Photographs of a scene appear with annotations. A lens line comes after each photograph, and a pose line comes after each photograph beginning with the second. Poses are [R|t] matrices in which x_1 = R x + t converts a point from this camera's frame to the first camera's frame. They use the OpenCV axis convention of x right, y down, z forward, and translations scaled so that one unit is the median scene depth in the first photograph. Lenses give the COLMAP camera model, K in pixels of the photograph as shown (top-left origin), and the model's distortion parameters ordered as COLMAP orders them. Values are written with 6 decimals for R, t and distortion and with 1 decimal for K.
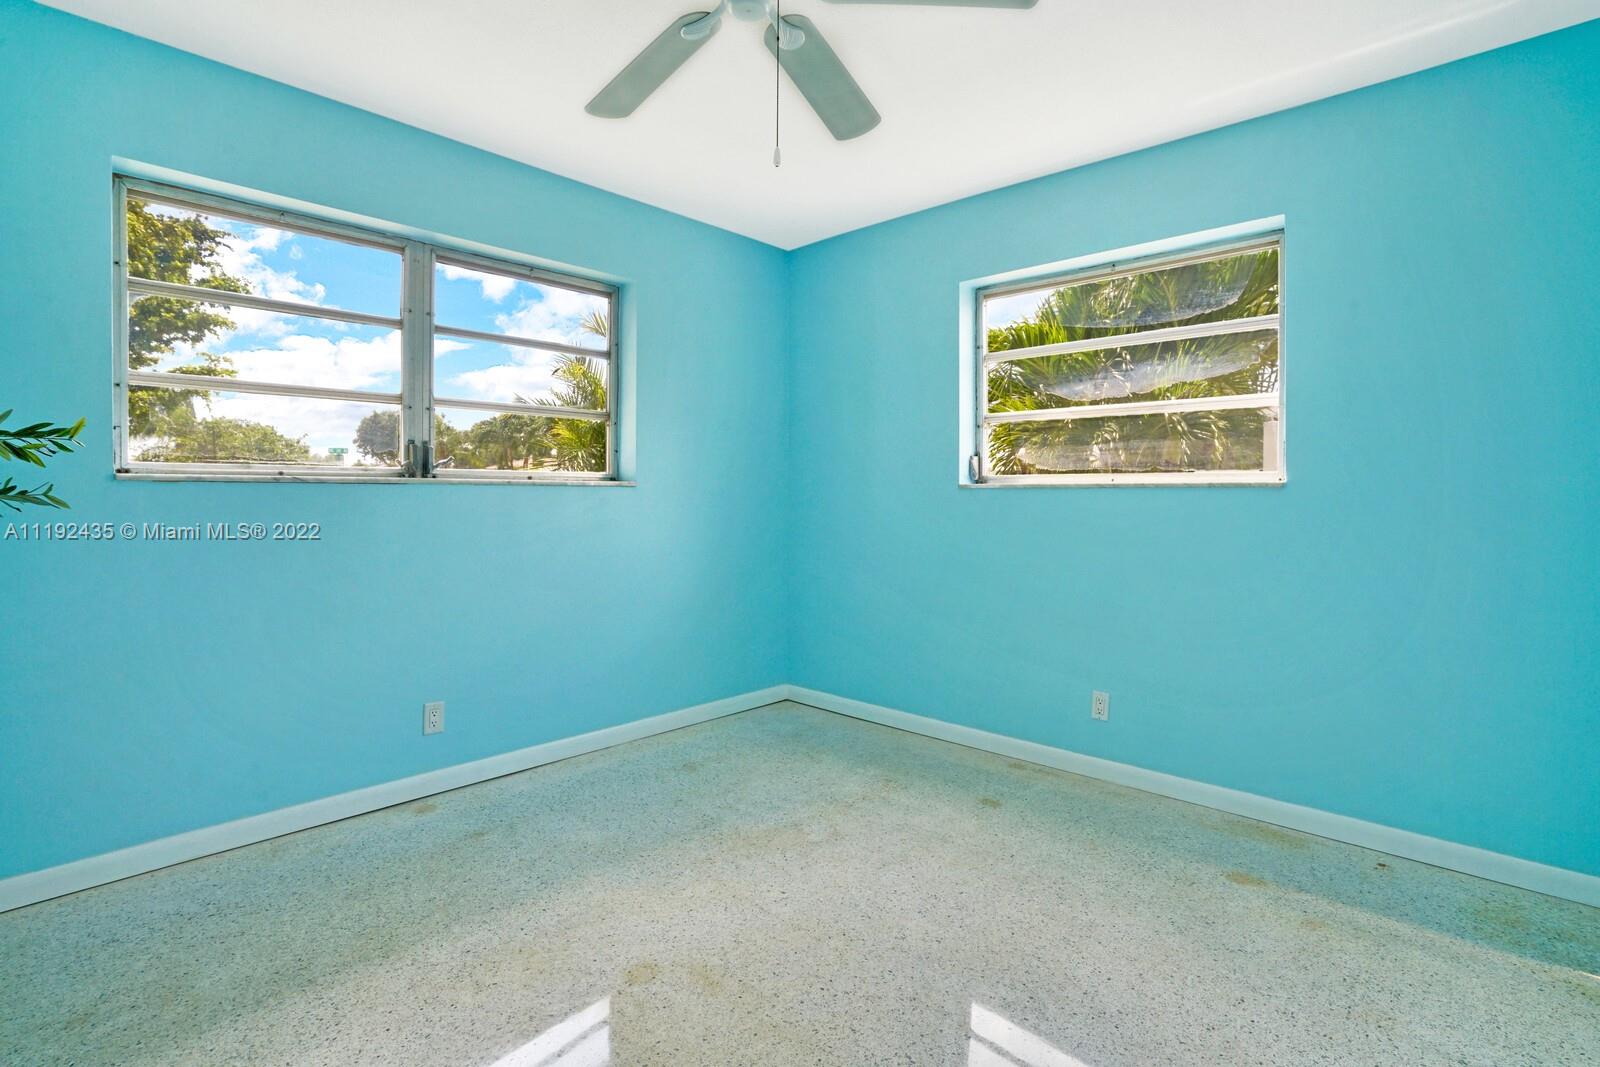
lens RADIAL K [[752.4, 0, 797.7], [0, 752.4, 505.6], [0, 0, 1]] dist [-0.001176, 0.000213]
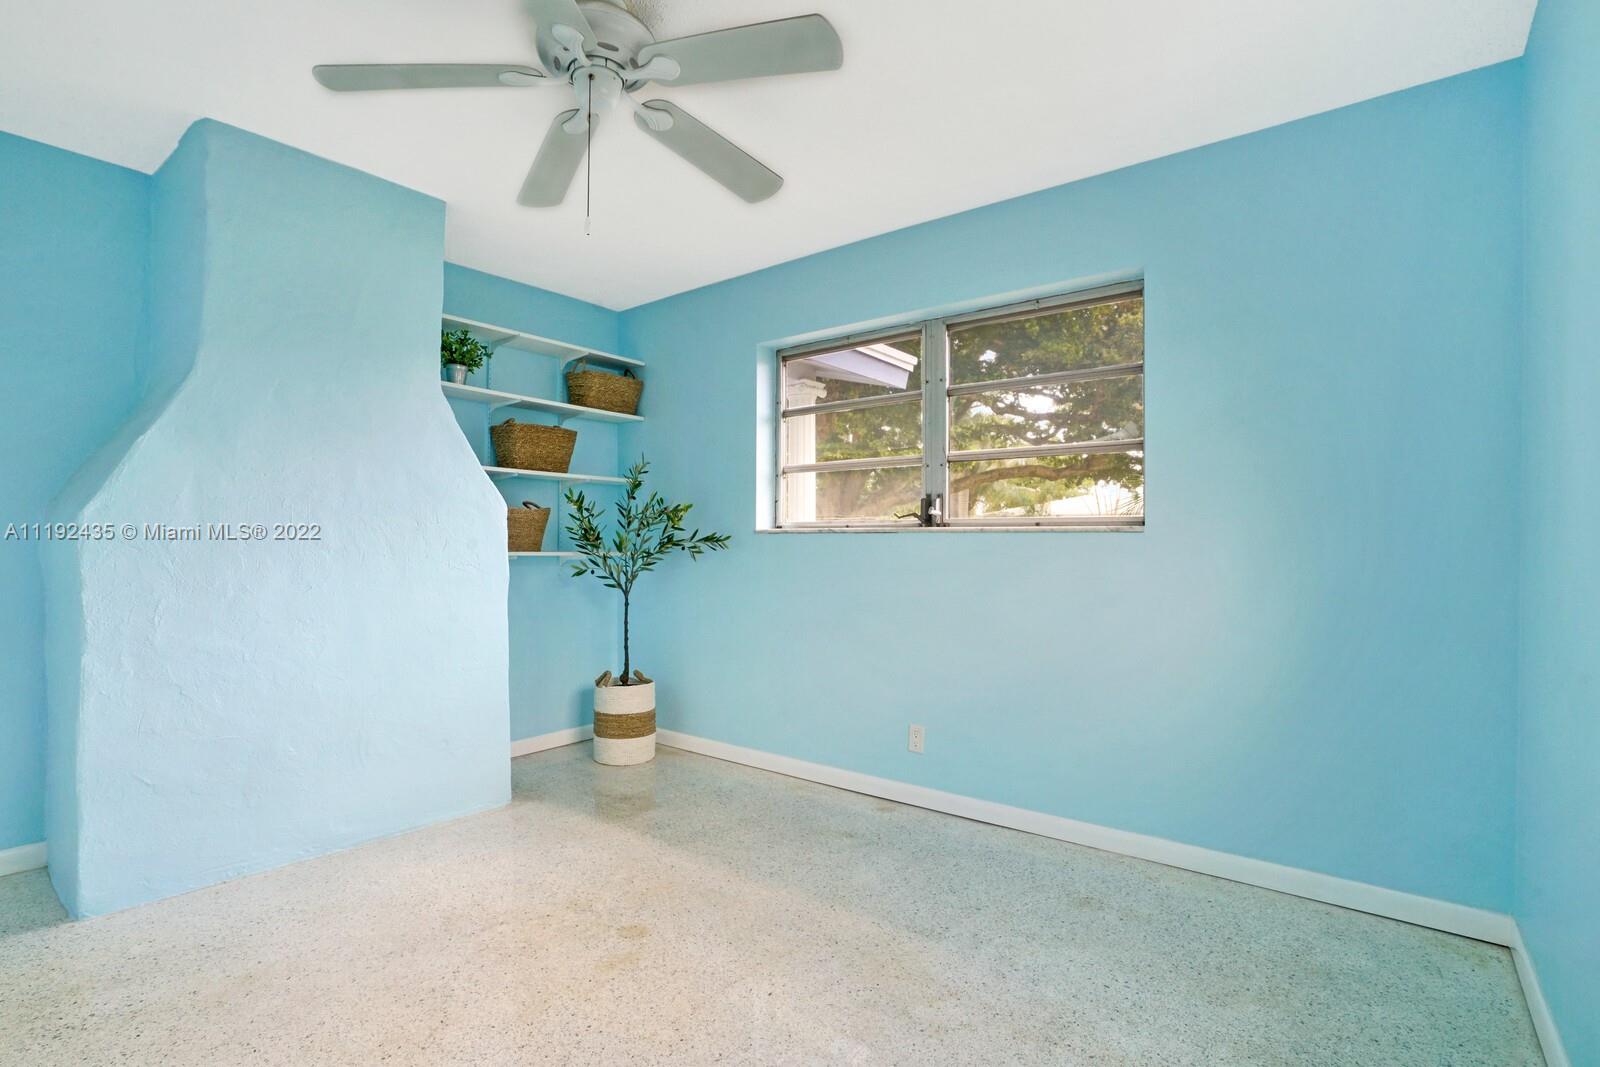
lens RADIAL K [[768.6, 0, 801.5], [0, 768.6, 533.2], [0, 0, 1]] dist [-0.023460, -0.000176]
pose [[0.093849, -0.018133, -0.995421, 0.701769], [-0.012663, 0.999731, -0.019406, -0.003819], [0.995506, 0.014427, 0.093594, 0.756124]]
